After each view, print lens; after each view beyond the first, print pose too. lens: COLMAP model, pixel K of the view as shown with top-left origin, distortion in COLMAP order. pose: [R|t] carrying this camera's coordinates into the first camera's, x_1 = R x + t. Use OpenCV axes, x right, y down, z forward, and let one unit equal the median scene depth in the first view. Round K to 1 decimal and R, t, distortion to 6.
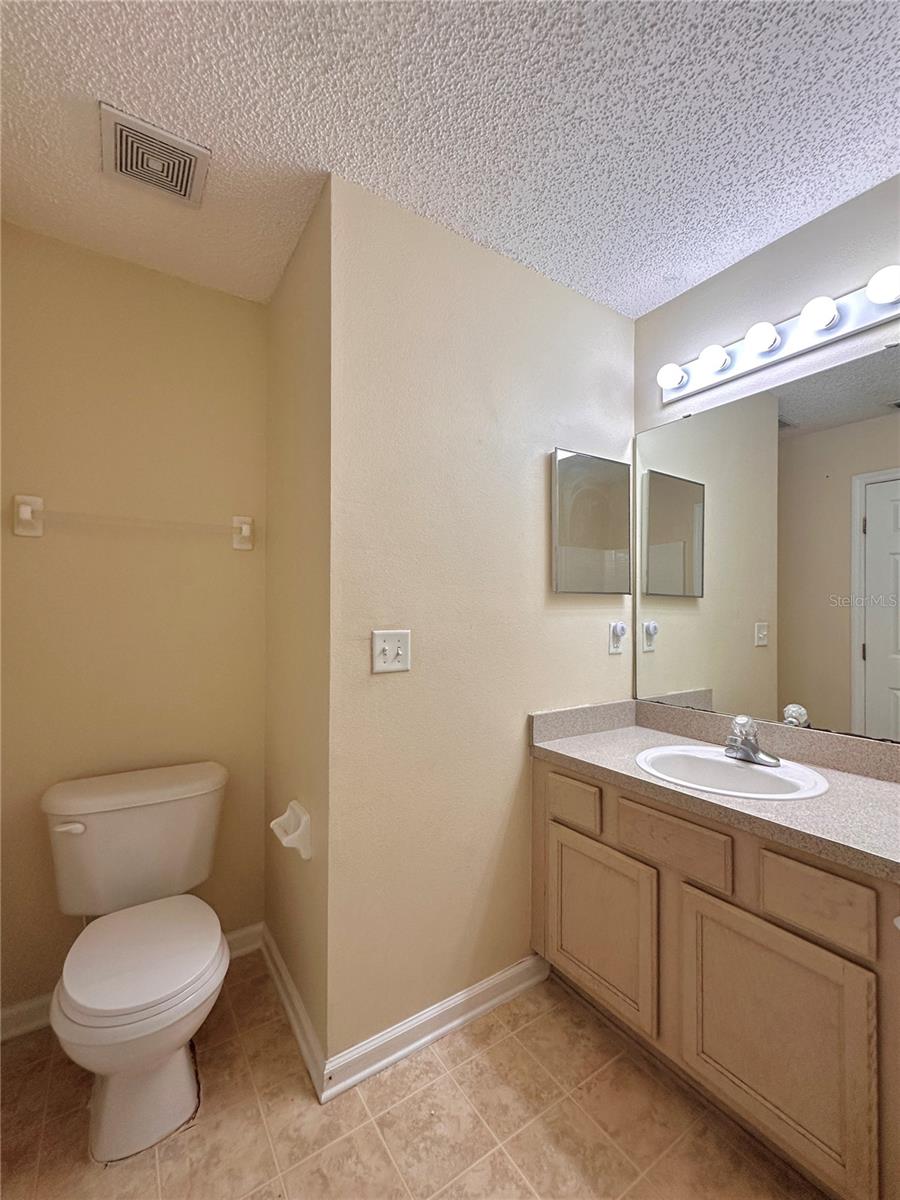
lens RADIAL K [[510.6, 0, 463.1], [0, 510.6, 608.5], [0, 0, 1]] dist [0.000221, -0.000140]
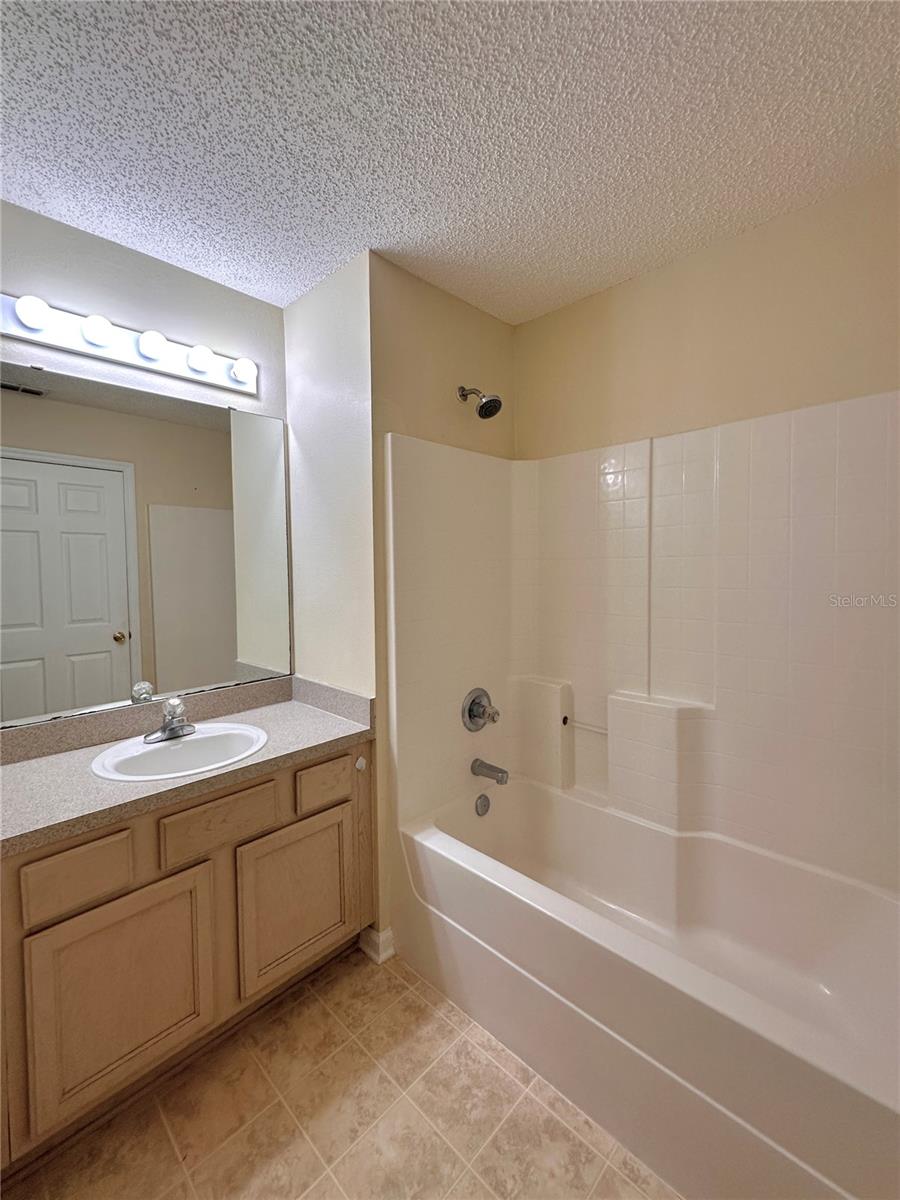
lens RADIAL K [[492.4, 0, 454.6], [0, 492.4, 581.5], [0, 0, 1]] dist [0.000717, -0.000166]
pose [[-0.203997, -0.029727, 0.978520, -0.712408], [0.008662, 0.999445, 0.032169, -0.079597], [-0.978933, 0.015039, -0.203627, 0.751217]]
